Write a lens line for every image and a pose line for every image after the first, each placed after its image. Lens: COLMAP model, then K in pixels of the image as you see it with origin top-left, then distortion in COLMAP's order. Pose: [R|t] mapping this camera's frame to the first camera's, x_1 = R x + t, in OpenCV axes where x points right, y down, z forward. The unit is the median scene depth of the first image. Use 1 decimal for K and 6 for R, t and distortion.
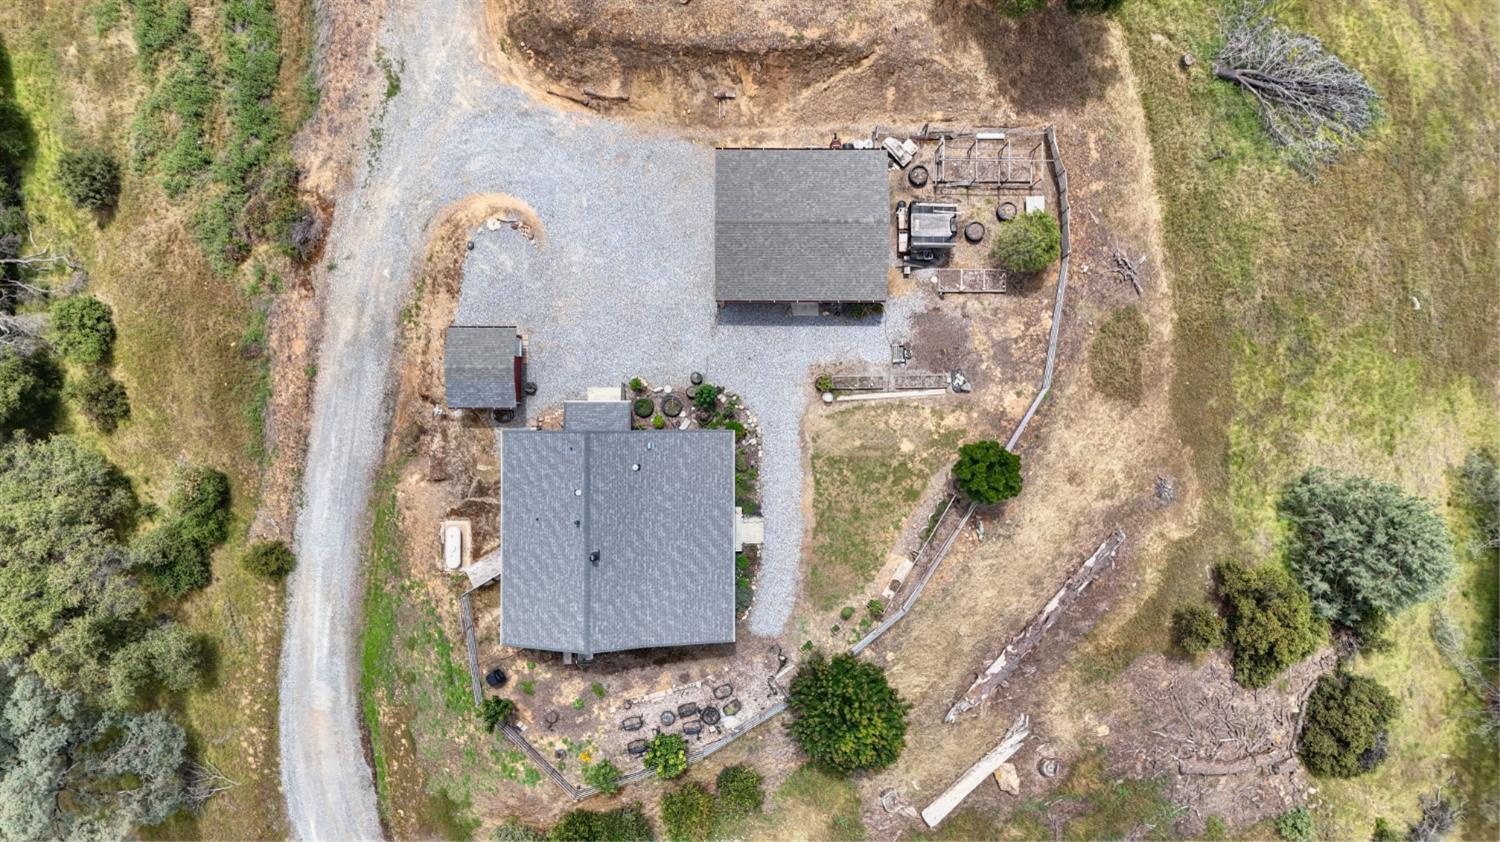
lens RADIAL K [[1097.6, 0, 751.8], [0, 1097.6, 420.4], [0, 0, 1]] dist [0.066893, -0.075696]
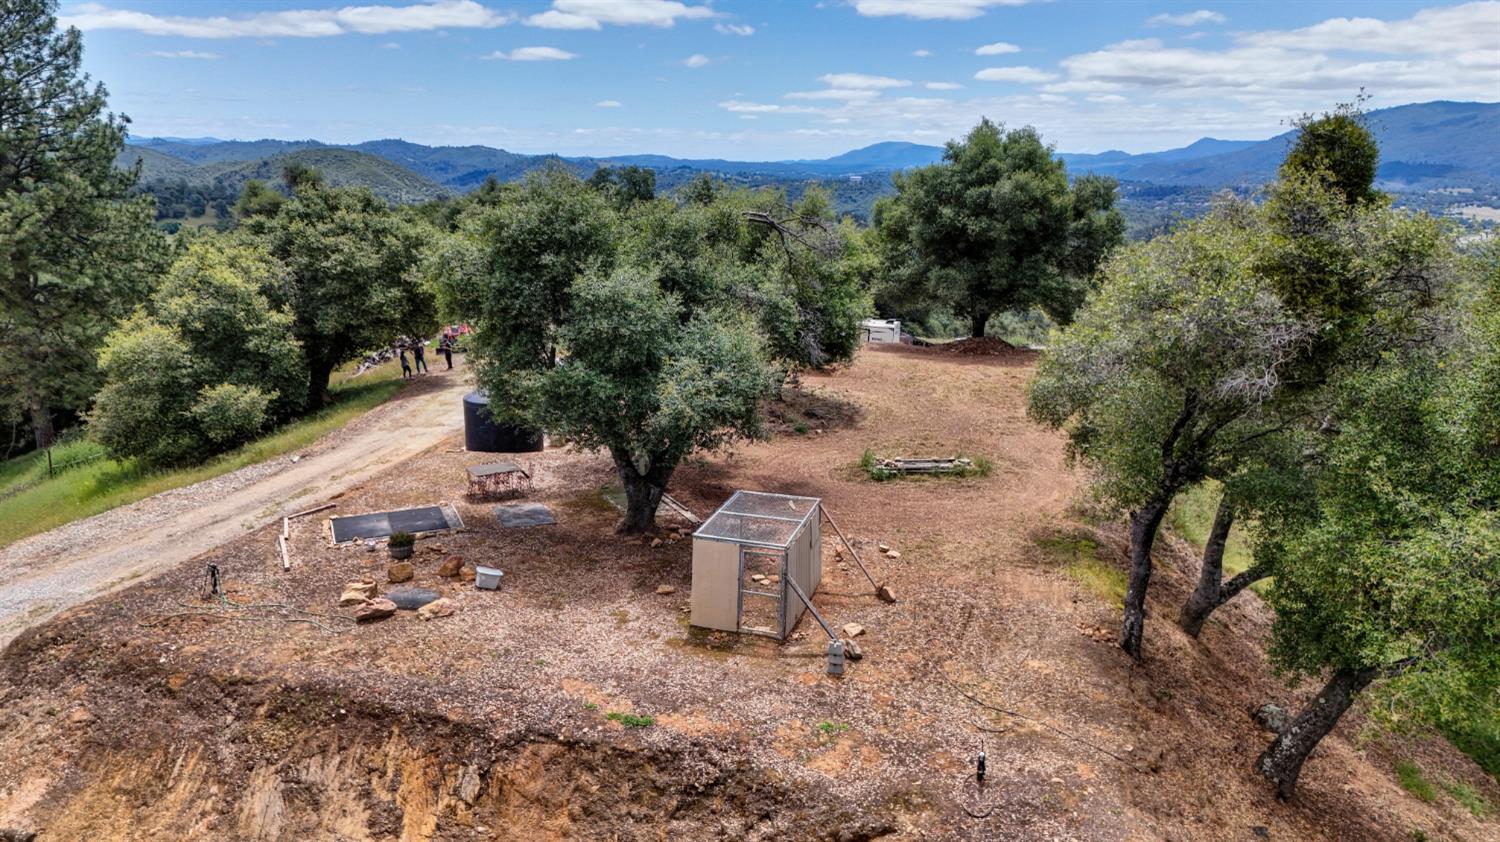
lens RADIAL K [[1097.6, 0, 751.8], [0, 1097.6, 420.4], [0, 0, 1]] dist [0.066893, -0.075696]
pose [[0.962087, 0.056029, -0.266924, 0.136449], [-0.272539, 0.235229, -0.932947, -0.094034], [0.010516, 0.970324, 0.241581, 0.799504]]
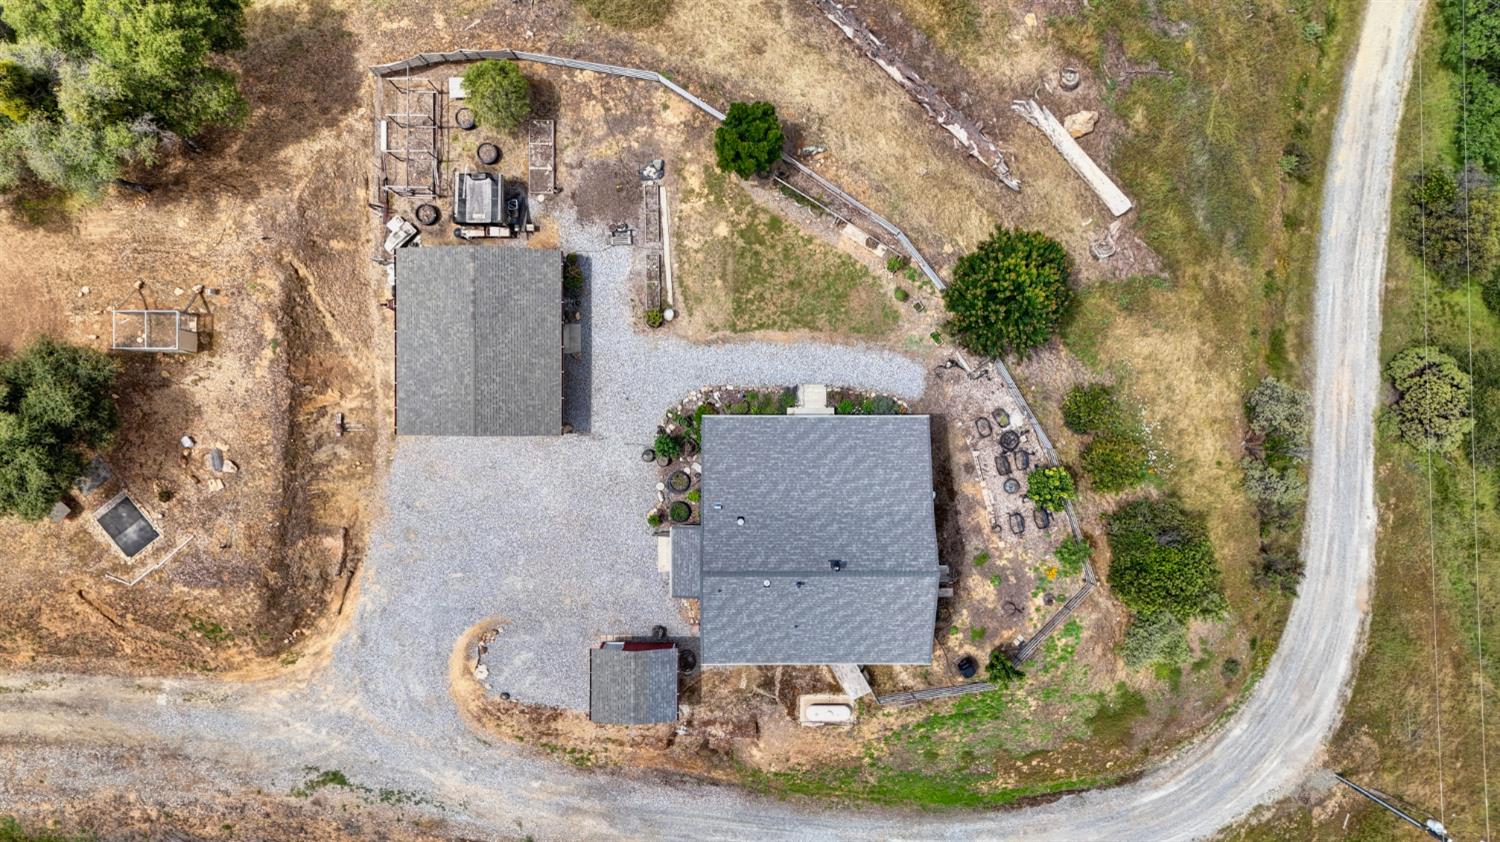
lens RADIAL K [[1097.6, 0, 751.8], [0, 1097.6, 420.4], [0, 0, 1]] dist [0.066893, -0.075696]
pose [[0.003178, -0.999624, -0.027218, 0.005207], [0.999938, 0.002885, 0.010780, 0.039283], [-0.010697, -0.027250, 0.999571, 0.066345]]
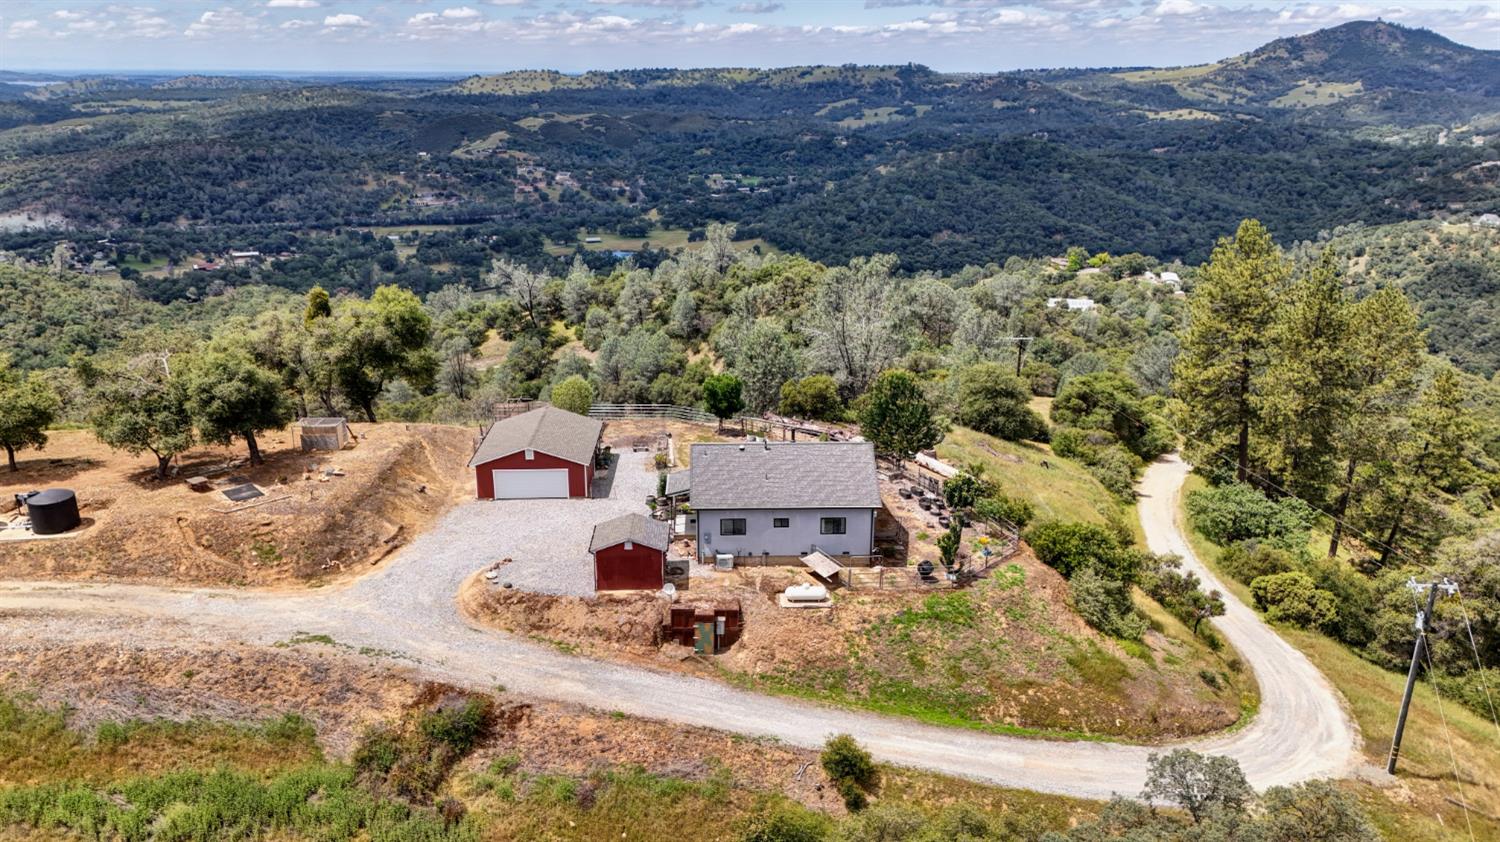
lens RADIAL K [[1097.6, 0, 751.8], [0, 1097.6, 420.4], [0, 0, 1]] dist [0.066893, -0.075696]
pose [[-0.033062, -0.331139, 0.943003, -1.141400], [0.999436, -0.016563, 0.029224, 0.038911], [0.005942, 0.943437, 0.331499, 0.506109]]
